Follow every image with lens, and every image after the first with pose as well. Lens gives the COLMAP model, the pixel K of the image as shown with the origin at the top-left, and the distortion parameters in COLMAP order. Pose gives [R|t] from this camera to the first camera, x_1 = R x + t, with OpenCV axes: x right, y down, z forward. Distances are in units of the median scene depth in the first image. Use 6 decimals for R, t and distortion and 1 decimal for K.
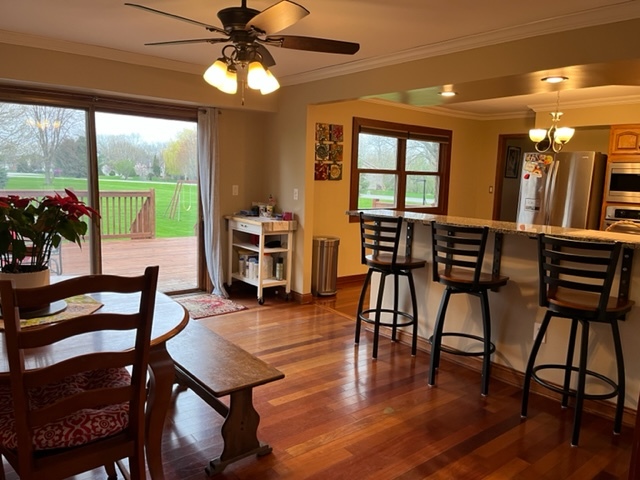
lens RADIAL K [[485.3, 0, 319.6], [0, 485.3, 240.5], [0, 0, 1]] dist [0.059934, -0.075702]
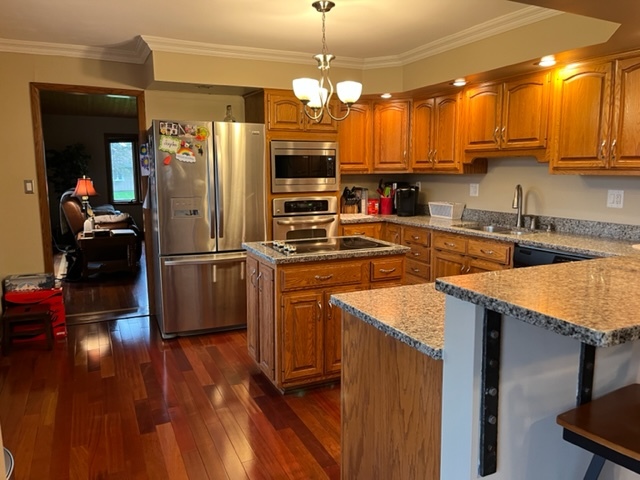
lens RADIAL K [[485.3, 0, 321.3], [0, 485.3, 241.8], [0, 0, 1]] dist [0.059934, -0.075702]
pose [[0.231787, -0.173703, 0.957132, -0.136587], [0.141091, 0.979527, 0.143599, -0.113055], [-0.962480, 0.101758, 0.251549, 0.827320]]
